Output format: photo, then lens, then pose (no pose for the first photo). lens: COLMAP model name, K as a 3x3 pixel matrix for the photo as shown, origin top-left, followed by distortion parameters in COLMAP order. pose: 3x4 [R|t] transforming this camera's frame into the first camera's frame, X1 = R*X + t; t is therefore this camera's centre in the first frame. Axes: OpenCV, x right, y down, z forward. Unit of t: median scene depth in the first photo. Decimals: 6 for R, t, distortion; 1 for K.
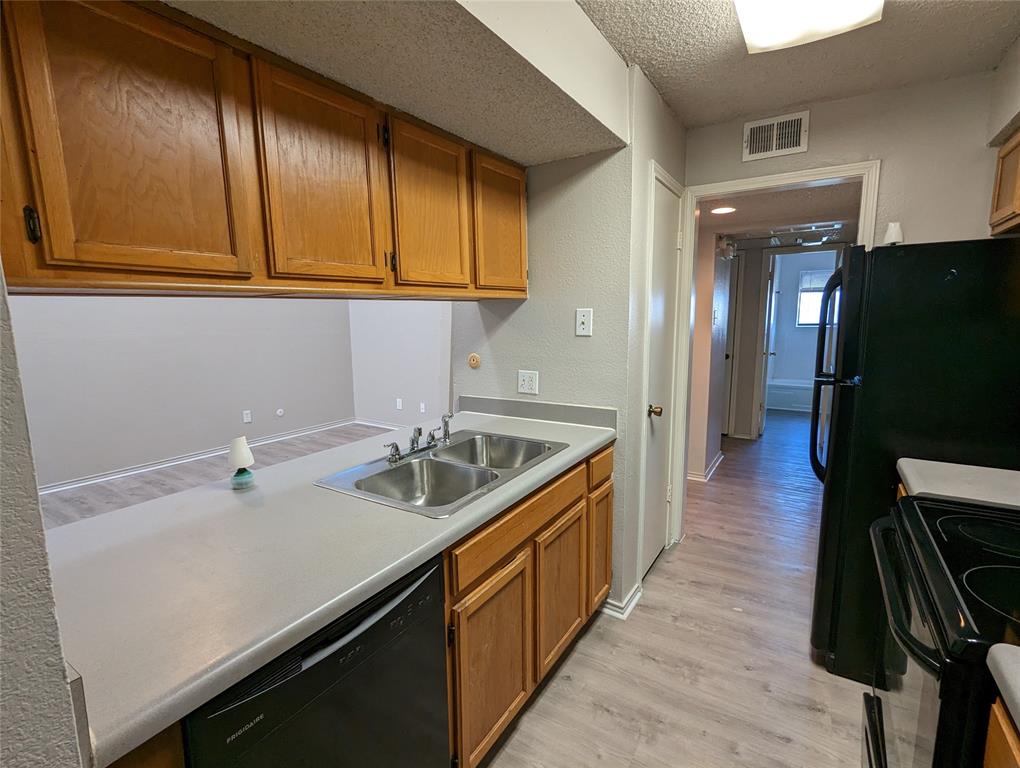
lens RADIAL K [[485.9, 0, 501.0], [0, 485.9, 388.2], [0, 0, 1]] dist [0.001589, 0.000516]
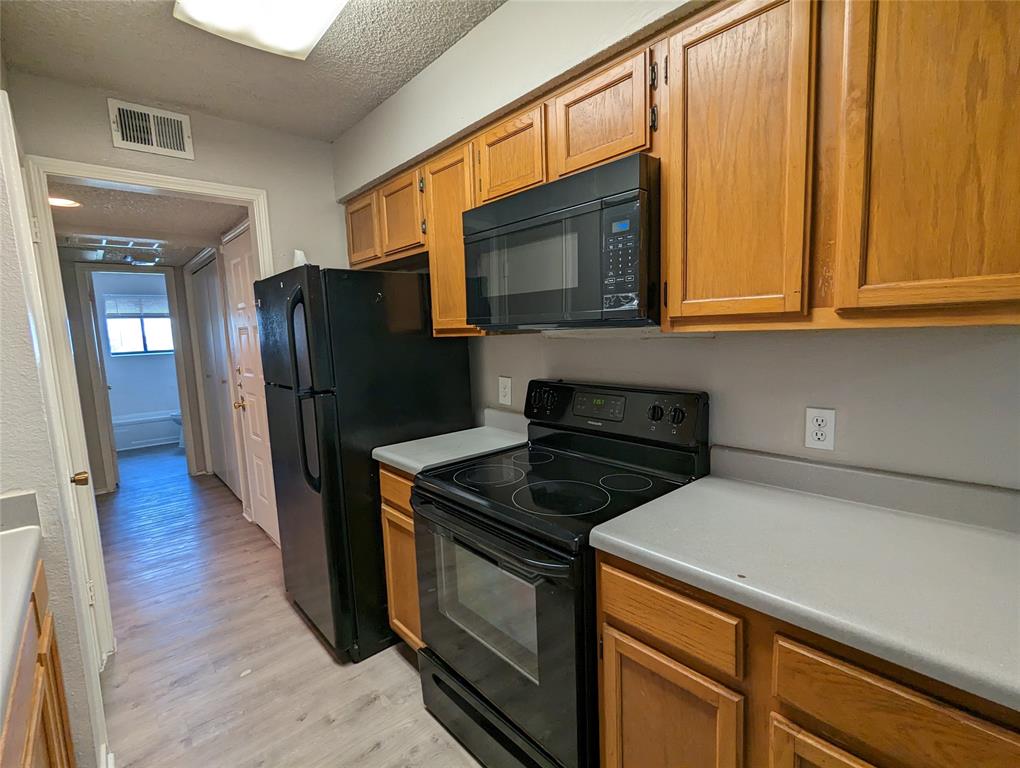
lens RADIAL K [[485.9, 0, 501.0], [0, 485.9, 388.2], [0, 0, 1]] dist [0.001589, 0.000516]
pose [[0.277696, -0.116438, 0.953586, -0.144746], [0.174739, 0.982191, 0.069045, -0.020263], [-0.944643, 0.147456, 0.293097, 0.237223]]
